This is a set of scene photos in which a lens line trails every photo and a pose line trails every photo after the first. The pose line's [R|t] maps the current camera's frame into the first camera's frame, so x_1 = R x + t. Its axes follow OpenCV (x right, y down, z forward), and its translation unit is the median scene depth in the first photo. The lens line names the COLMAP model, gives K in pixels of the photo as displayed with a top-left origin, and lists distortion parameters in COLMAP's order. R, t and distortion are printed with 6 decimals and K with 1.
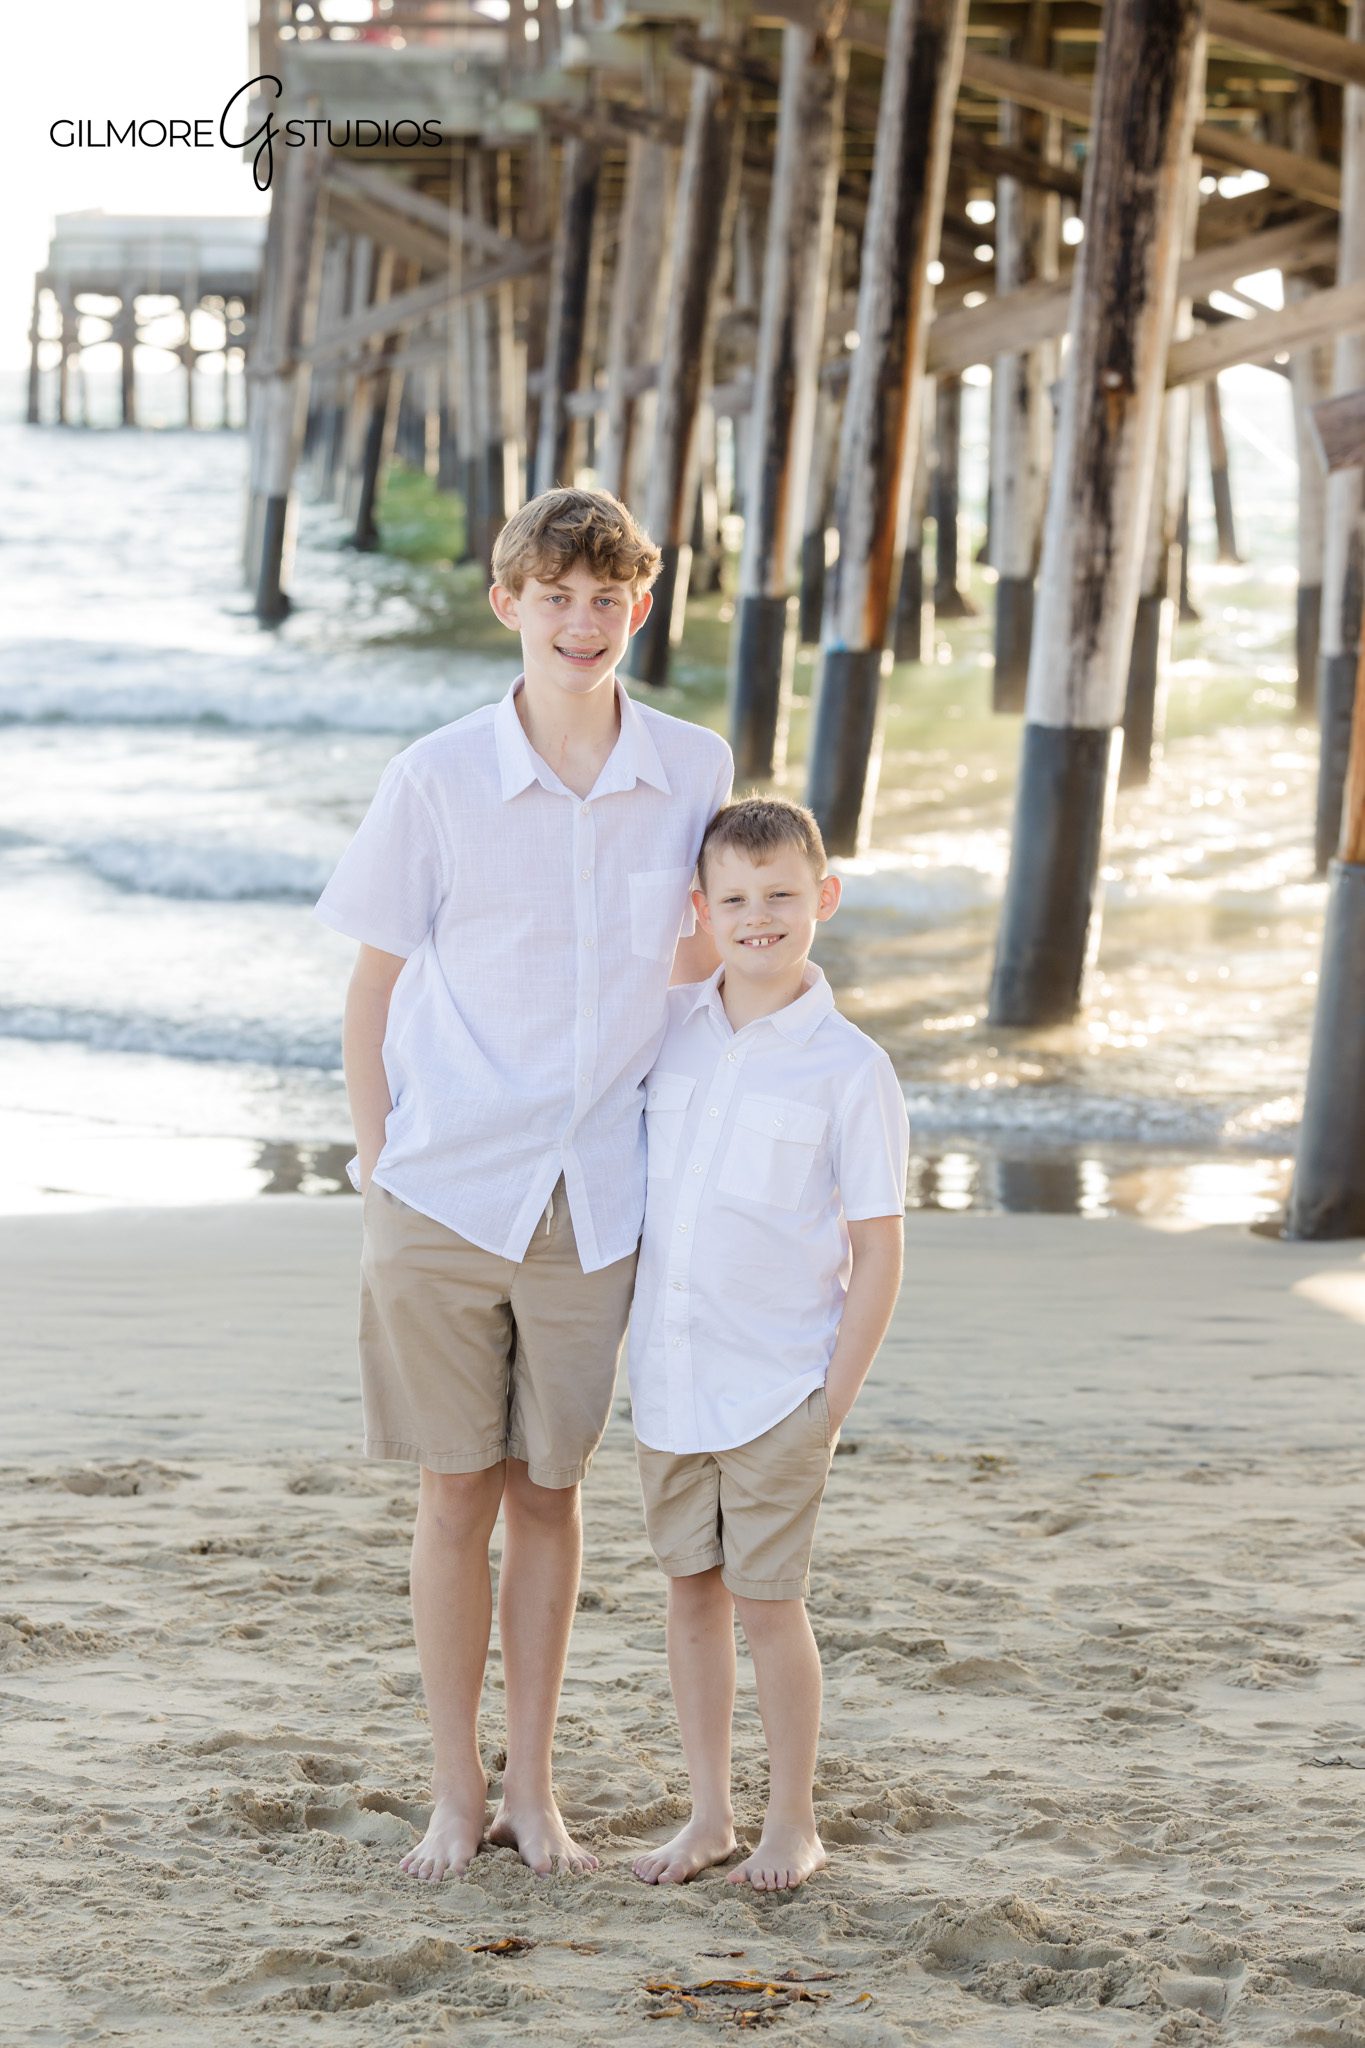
lens RADIAL K [[5175.1, 0, 746.2], [0, 5175.1, 1123.4], [0, 0, 1]] dist [-0.024946, 0.249197]
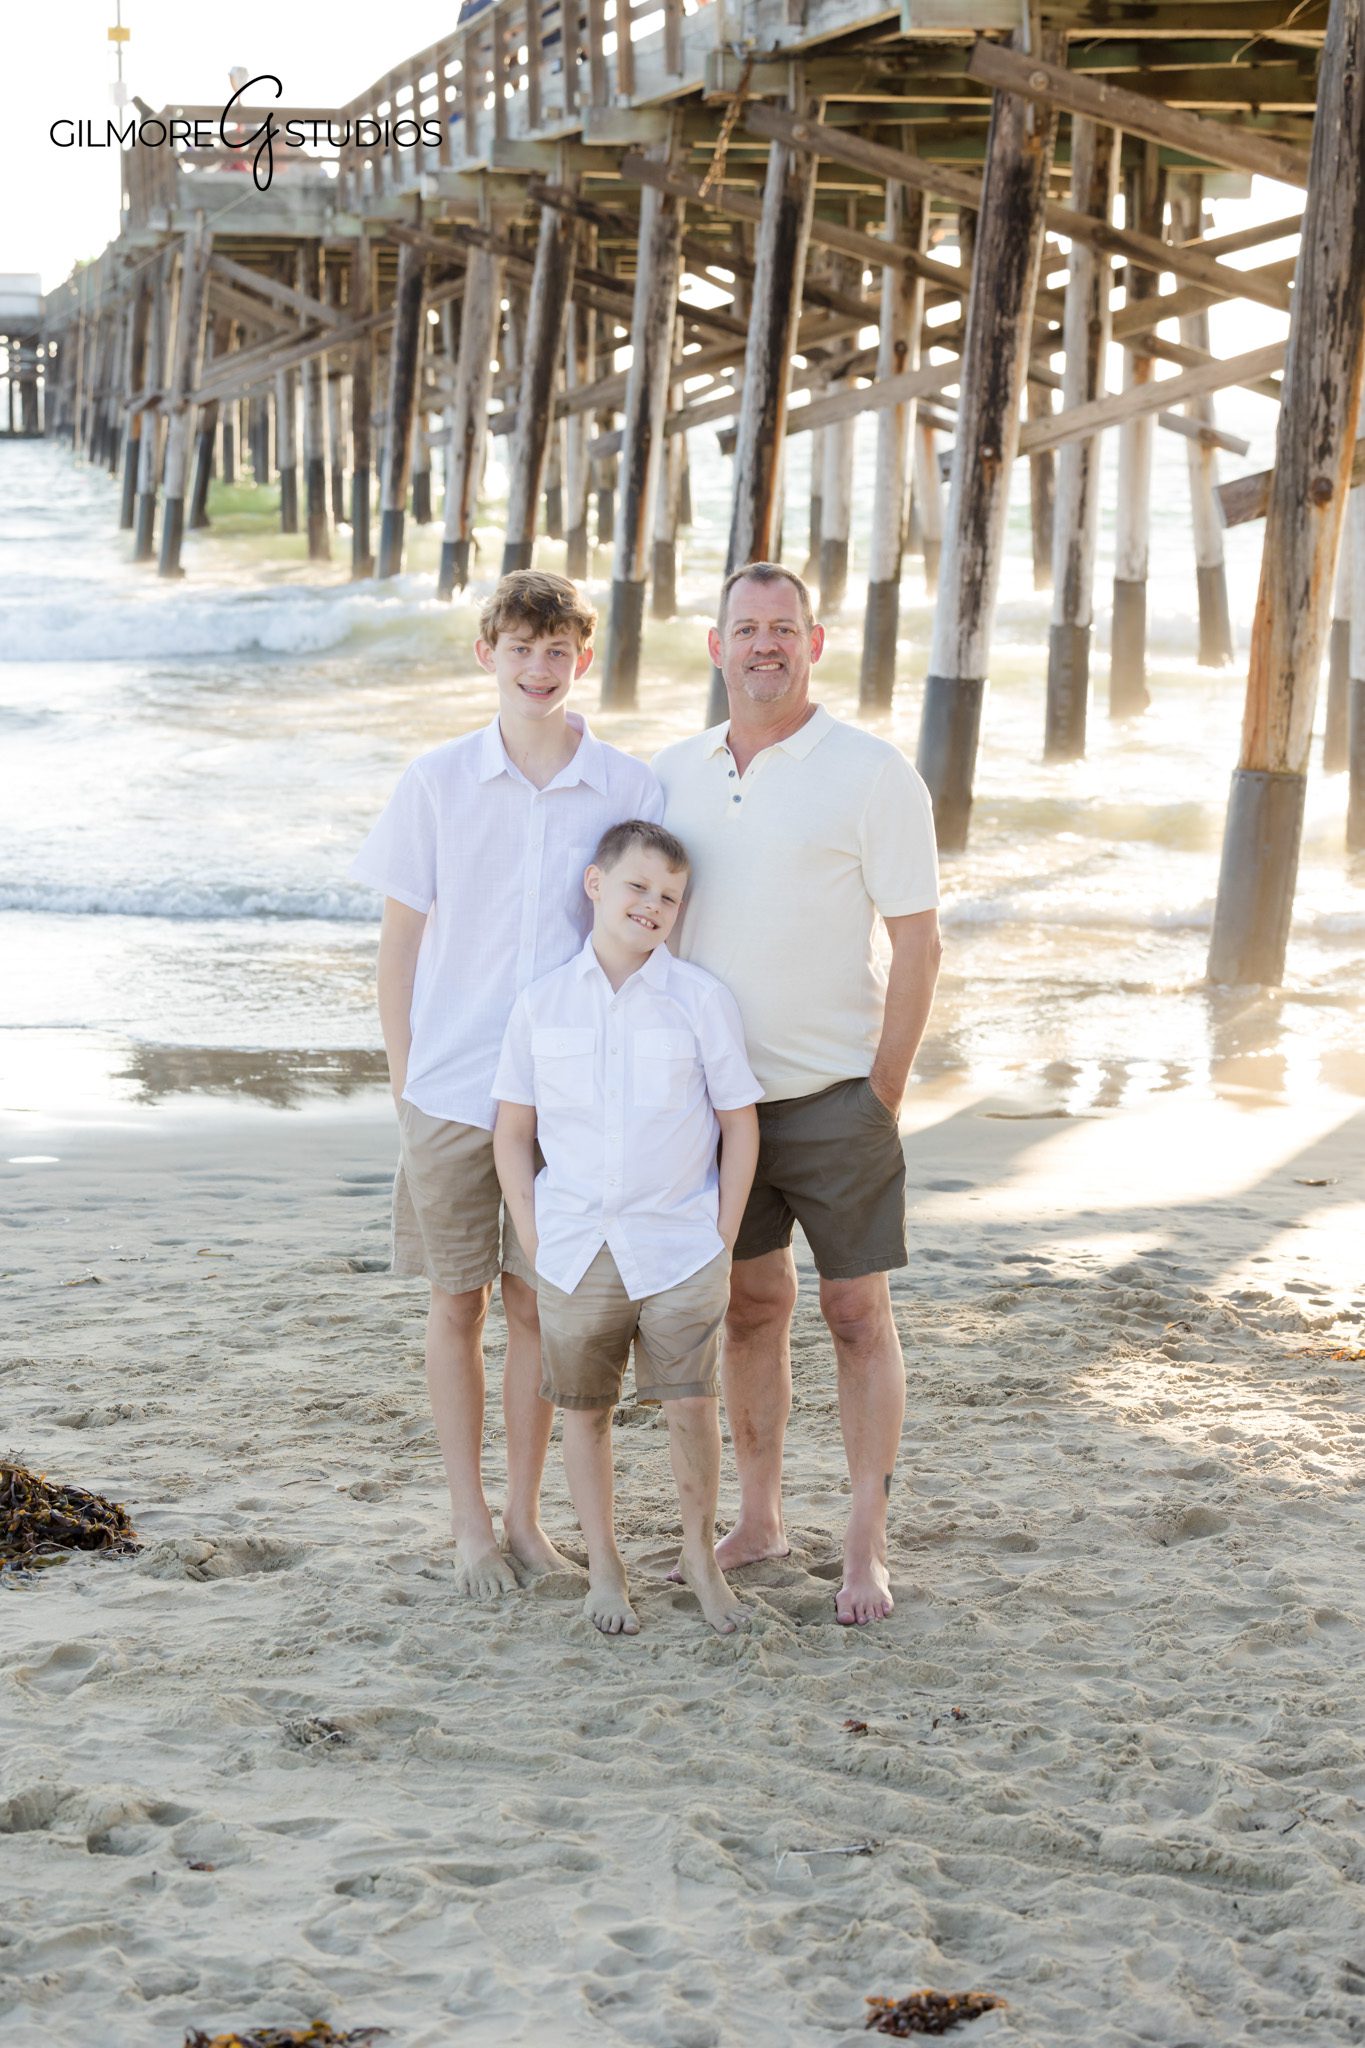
lens RADIAL K [[3849.4, 0, 682.5], [0, 3849.4, 1024.0], [0, 0, 1]] dist [0.027514, -0.126415]
pose [[0.997259, -0.008221, 0.073533, -0.104594], [0.006889, 0.999808, 0.018356, 0.004181], [-0.073669, -0.017799, 0.997124, -0.135018]]
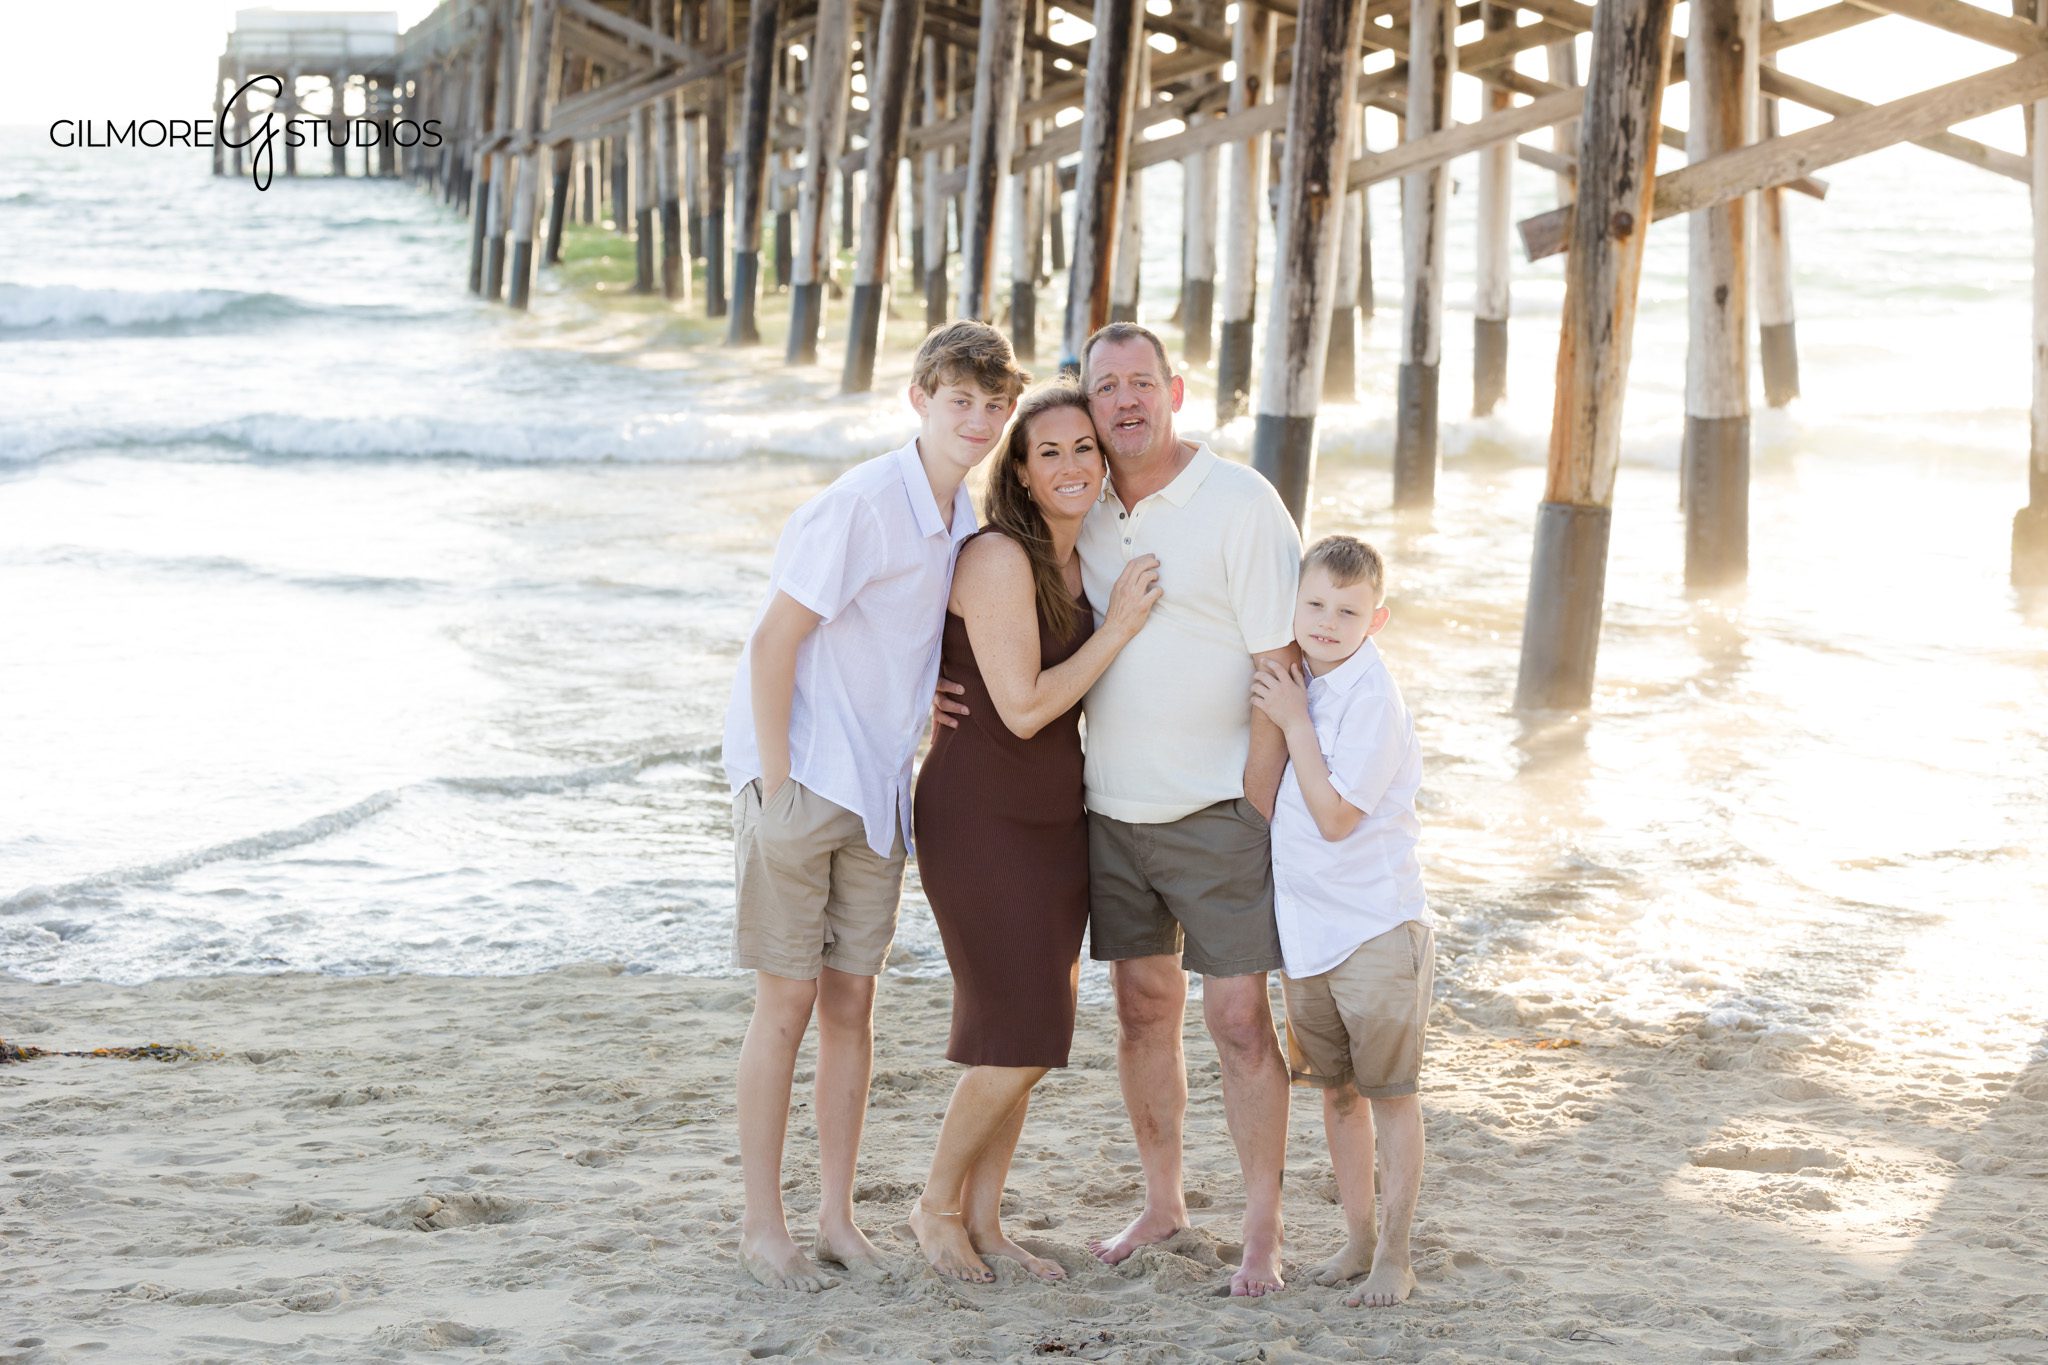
lens RADIAL K [[4060.5, 0, 1024.0], [0, 4060.5, 682.5], [0, 0, 1]] dist [-0.053174, -0.223045]
pose [[0.998025, -0.010108, 0.061995, -0.089532], [0.010665, 0.999906, -0.008671, 0.010738], [-0.061902, 0.009315, 0.998039, -0.181403]]
